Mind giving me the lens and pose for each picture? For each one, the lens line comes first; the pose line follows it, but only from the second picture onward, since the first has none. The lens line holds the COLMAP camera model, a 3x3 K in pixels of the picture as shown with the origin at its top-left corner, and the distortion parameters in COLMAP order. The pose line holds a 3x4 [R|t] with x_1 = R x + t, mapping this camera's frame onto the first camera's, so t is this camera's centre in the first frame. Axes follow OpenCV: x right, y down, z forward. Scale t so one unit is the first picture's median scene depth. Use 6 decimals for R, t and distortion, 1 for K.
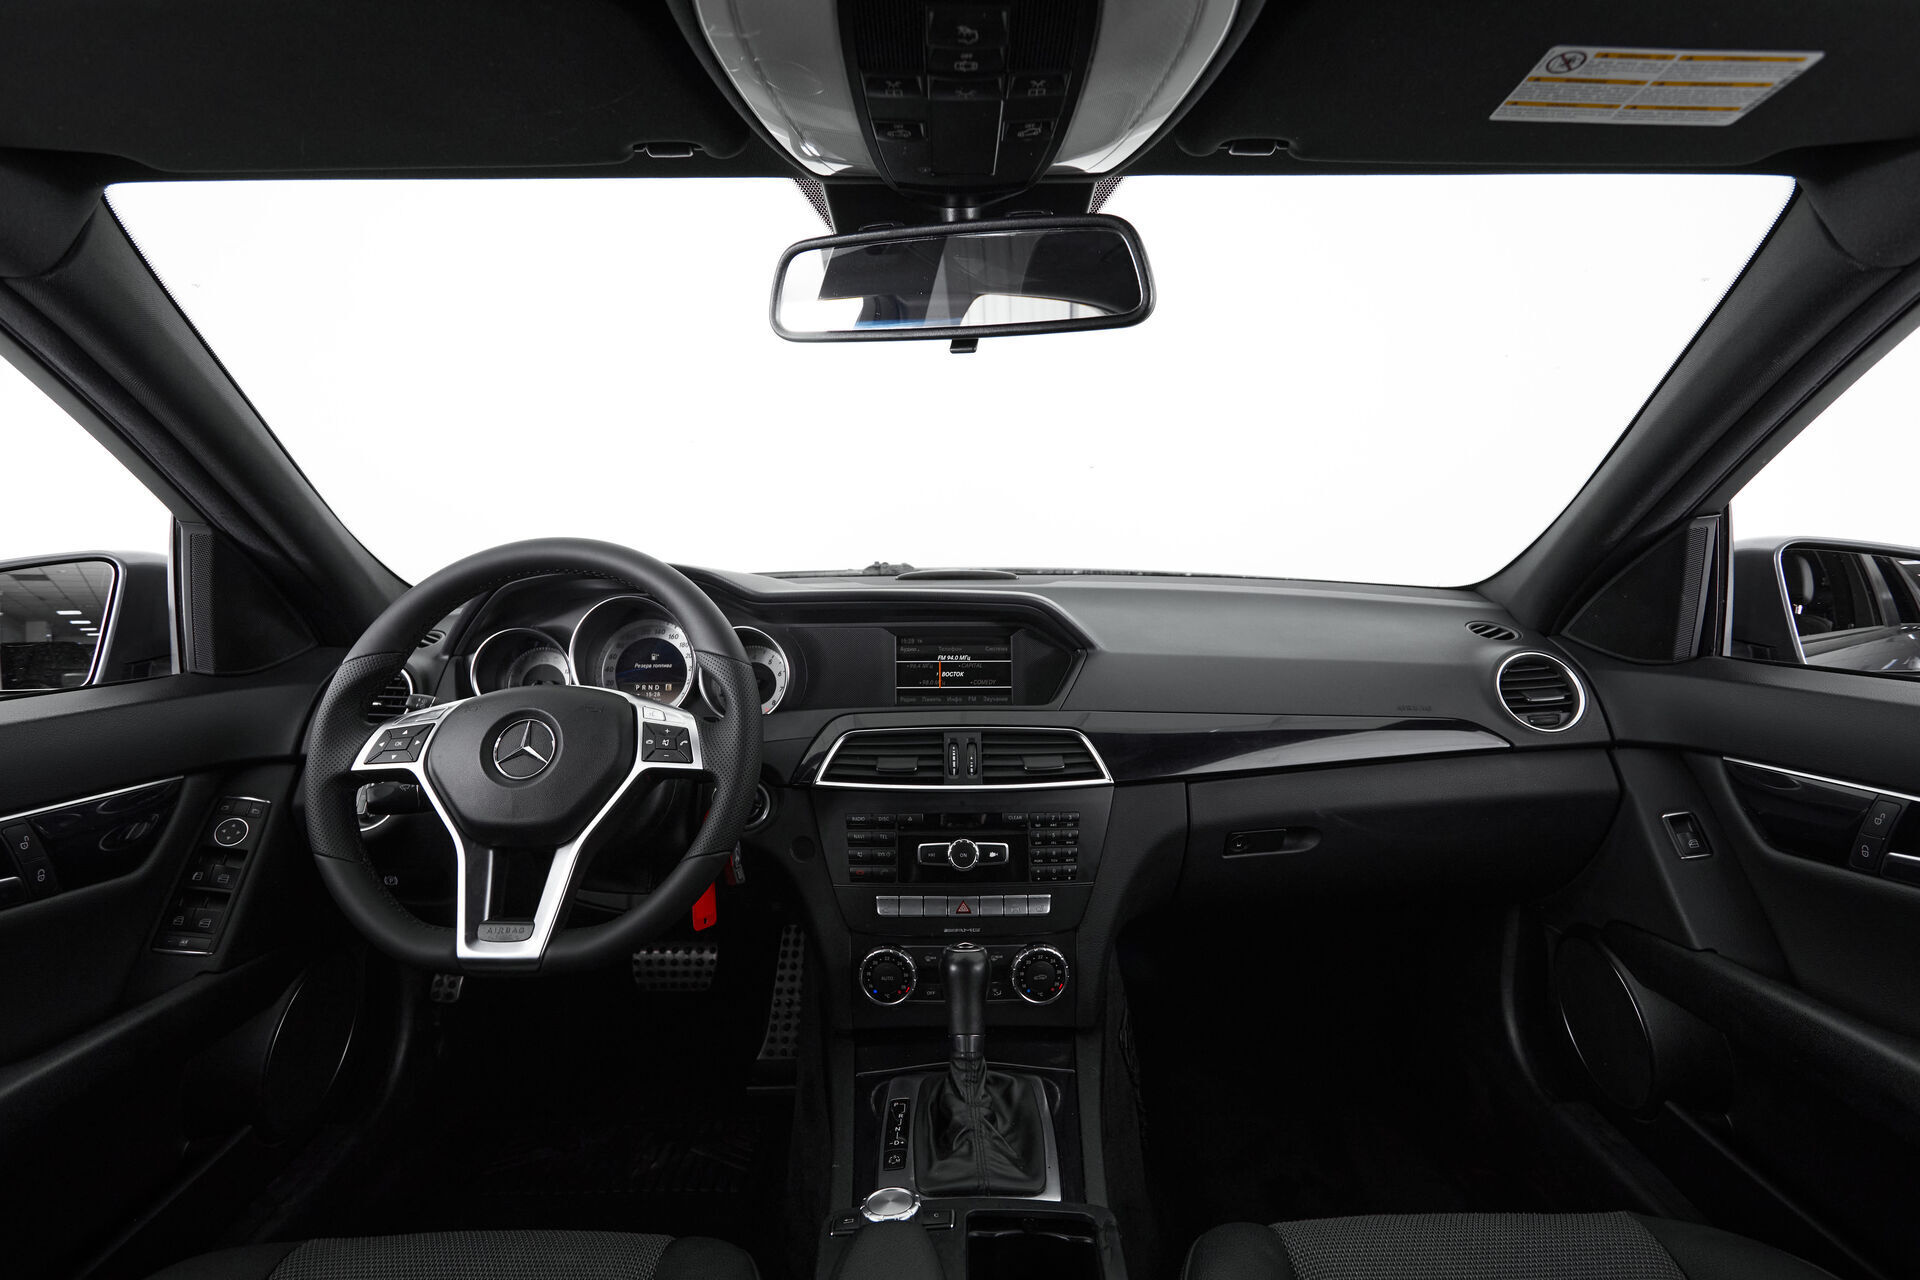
lens RADIAL K [[927.5, 0, 960.4], [0, 927.5, 639.3], [0, 0, 1]] dist [-0.005826, -0.001298]
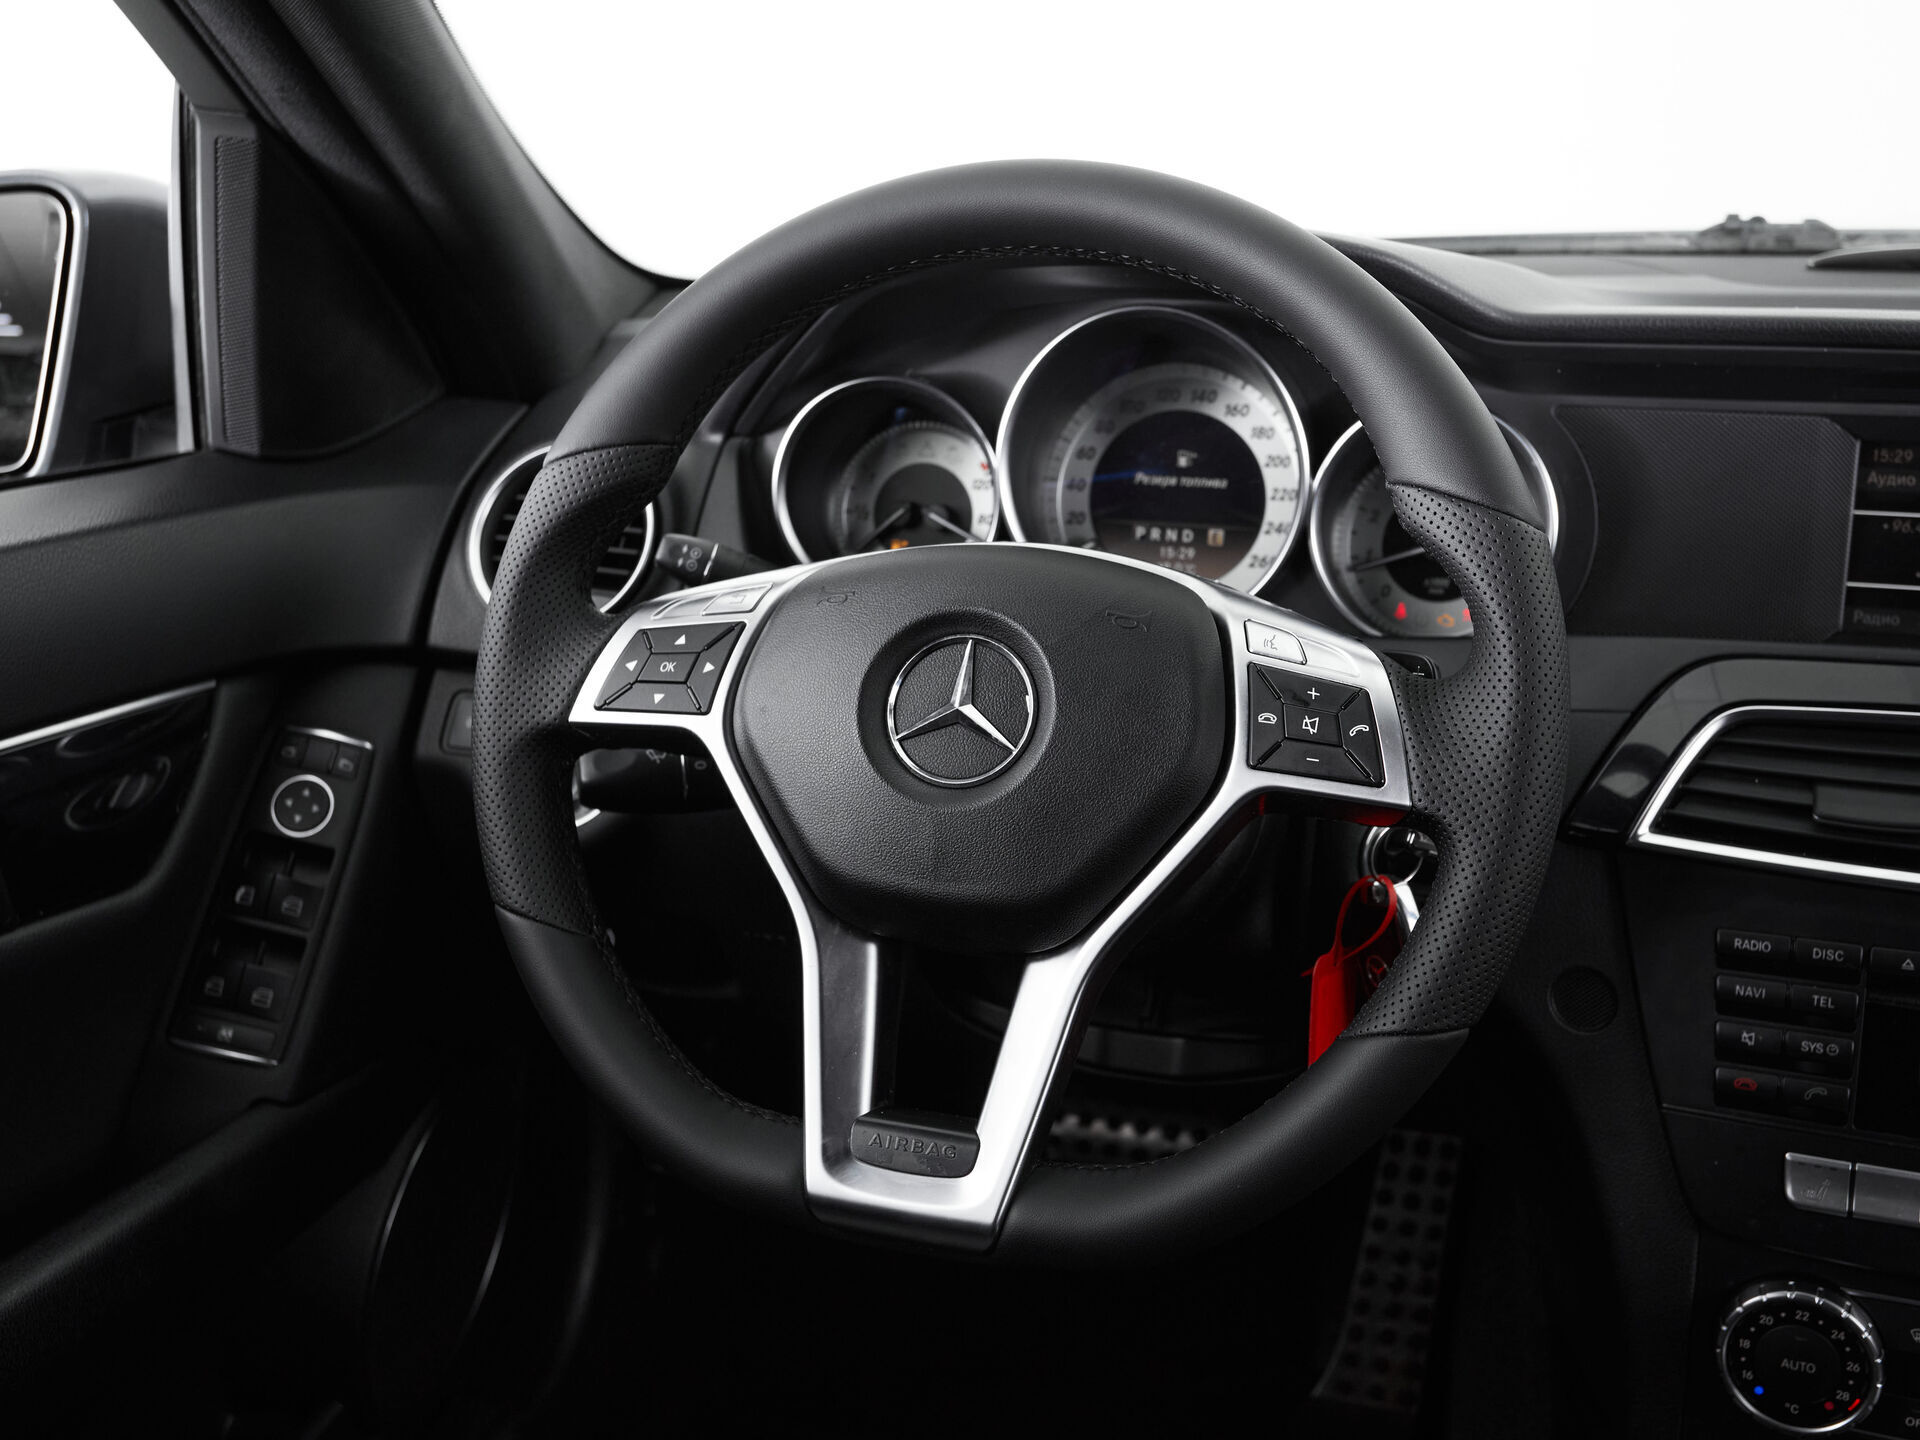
lens RADIAL K [[2083.7, 0, 958.6], [0, 2083.7, 716.4], [0, 0, 1]] dist [0.019704, 0.000000]
pose [[0.949793, 0.091930, -0.299070, -0.168304], [-0.039566, 0.983477, 0.176654, -0.031296], [0.310368, -0.155952, 0.937737, 0.129912]]
